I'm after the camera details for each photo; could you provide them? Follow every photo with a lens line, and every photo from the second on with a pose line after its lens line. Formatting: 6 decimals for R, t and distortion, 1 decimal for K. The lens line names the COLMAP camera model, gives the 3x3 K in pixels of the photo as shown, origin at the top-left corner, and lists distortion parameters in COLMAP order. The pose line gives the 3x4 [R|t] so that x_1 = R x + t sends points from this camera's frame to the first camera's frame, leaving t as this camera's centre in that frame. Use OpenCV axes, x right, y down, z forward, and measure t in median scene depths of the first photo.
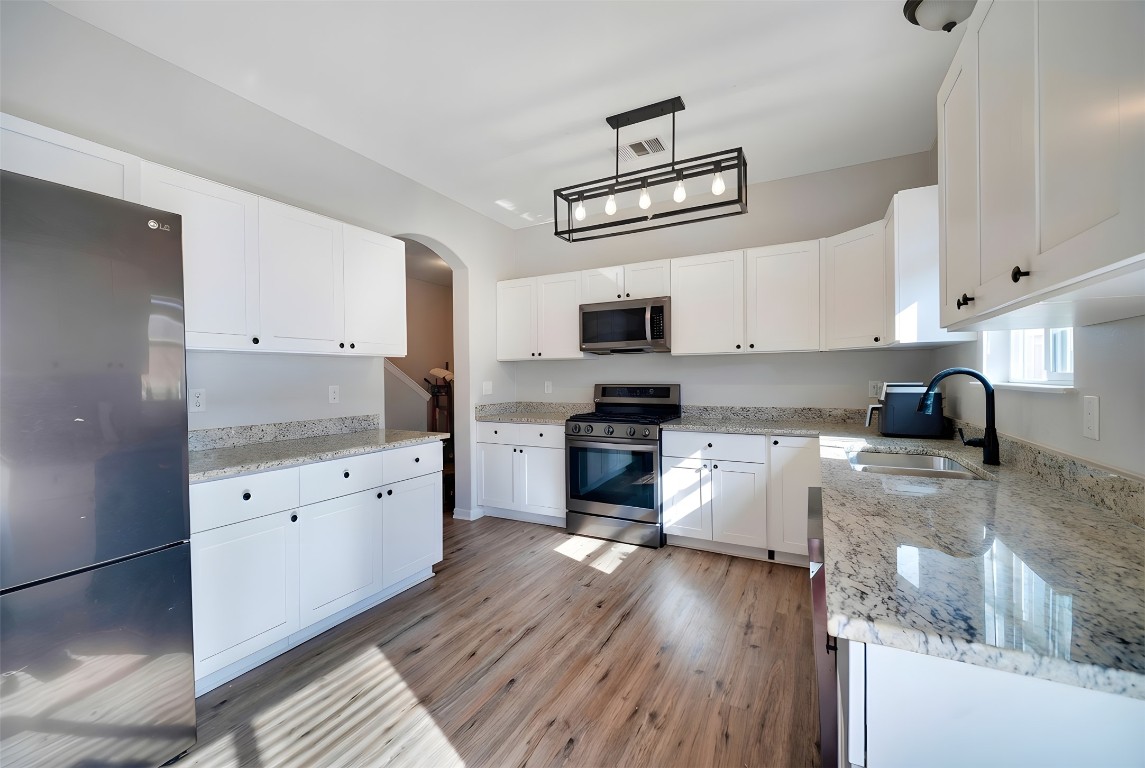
lens RADIAL K [[470.4, 0, 572.5], [0, 470.4, 372.2], [0, 0, 1]] dist [-0.000341, 0.000208]
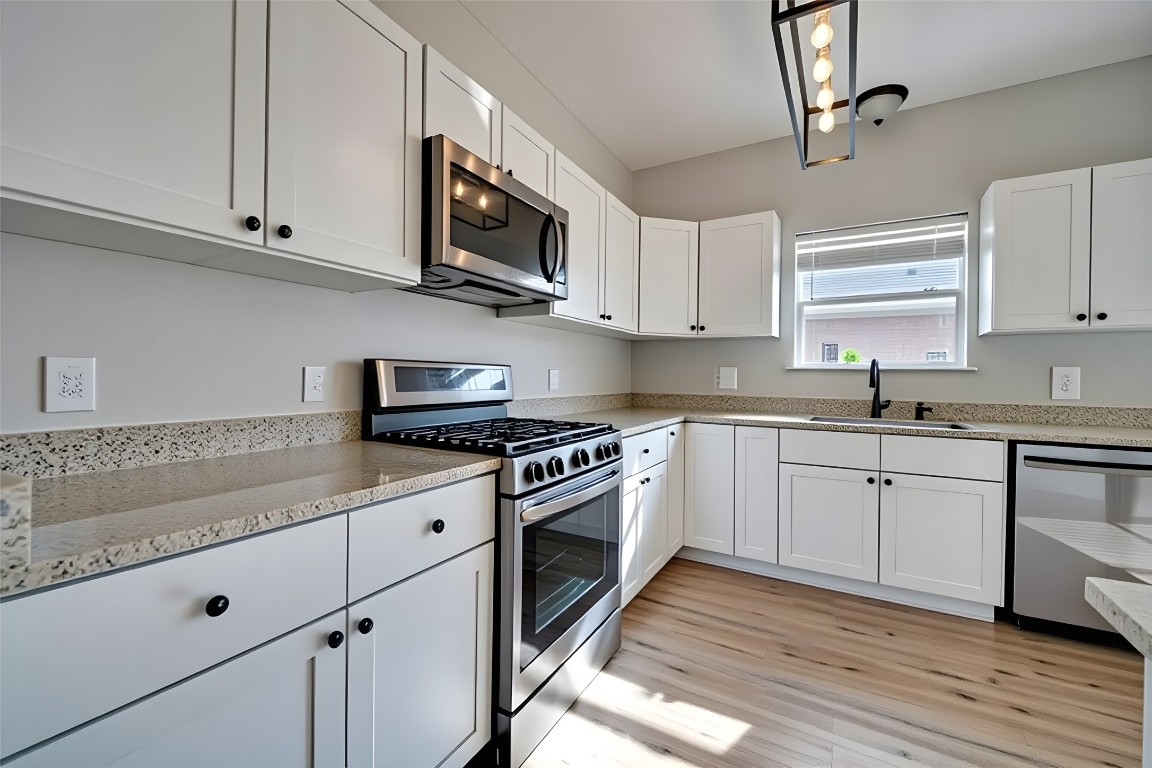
lens RADIAL K [[473.3, 0, 576.0], [0, 473.3, 372.1], [0, 0, 1]] dist [-0.000341, 0.000208]
pose [[0.037745, 0.006682, 0.999265, -0.406460], [-0.017737, 0.999825, -0.006015, 0.049444], [-0.999130, -0.017497, 0.037857, 1.080794]]
